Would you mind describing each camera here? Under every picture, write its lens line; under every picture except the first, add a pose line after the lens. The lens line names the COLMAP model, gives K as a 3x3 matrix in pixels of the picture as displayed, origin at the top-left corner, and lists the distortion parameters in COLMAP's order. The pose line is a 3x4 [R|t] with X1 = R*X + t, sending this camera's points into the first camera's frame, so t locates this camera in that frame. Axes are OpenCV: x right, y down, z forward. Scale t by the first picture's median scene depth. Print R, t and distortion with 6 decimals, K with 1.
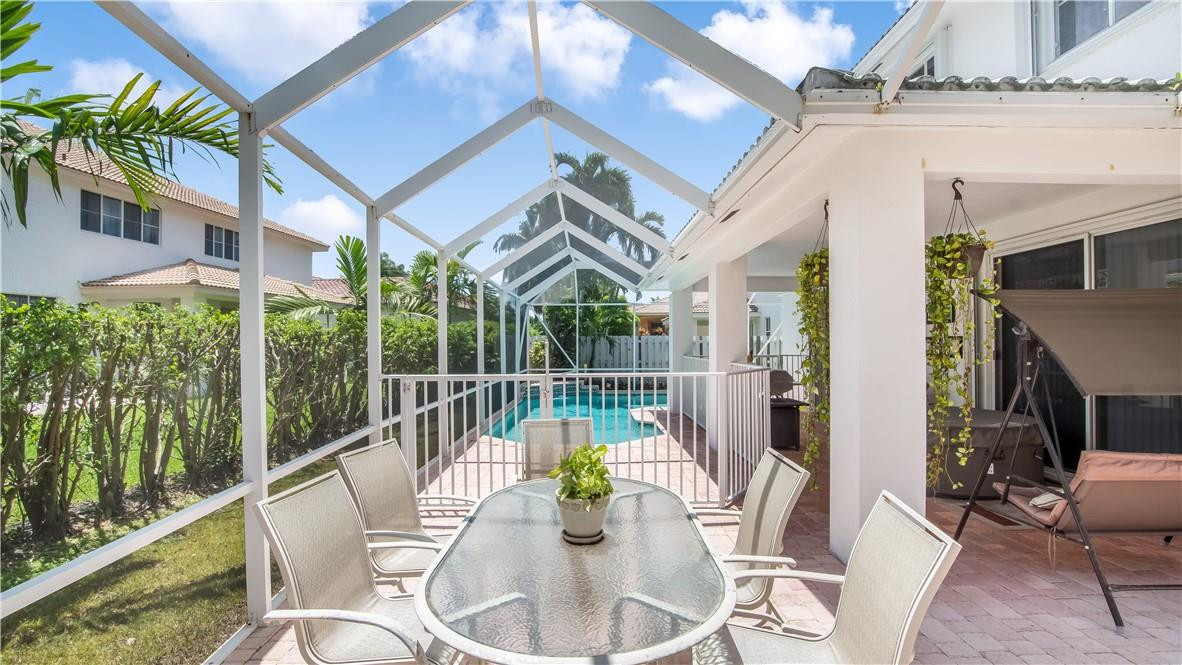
lens RADIAL K [[537.3, 0, 587.2], [0, 537.3, 347.7], [0, 0, 1]] dist [-0.036207, 0.007911]
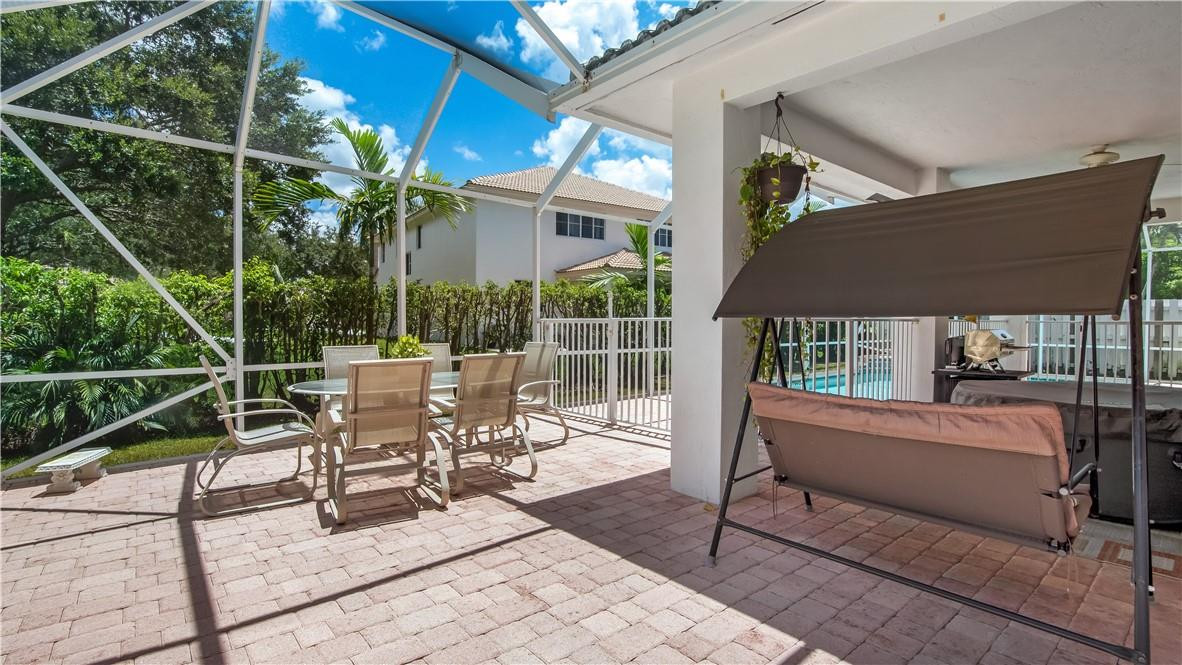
lens RADIAL K [[537.3, 0, 587.2], [0, 537.3, 347.7], [0, 0, 1]] dist [-0.036207, 0.007911]
pose [[0.653361, 0.046872, -0.755594, 1.196137], [-0.011508, 0.998581, 0.051994, 0.074176], [0.756959, -0.025276, 0.652973, 0.136407]]
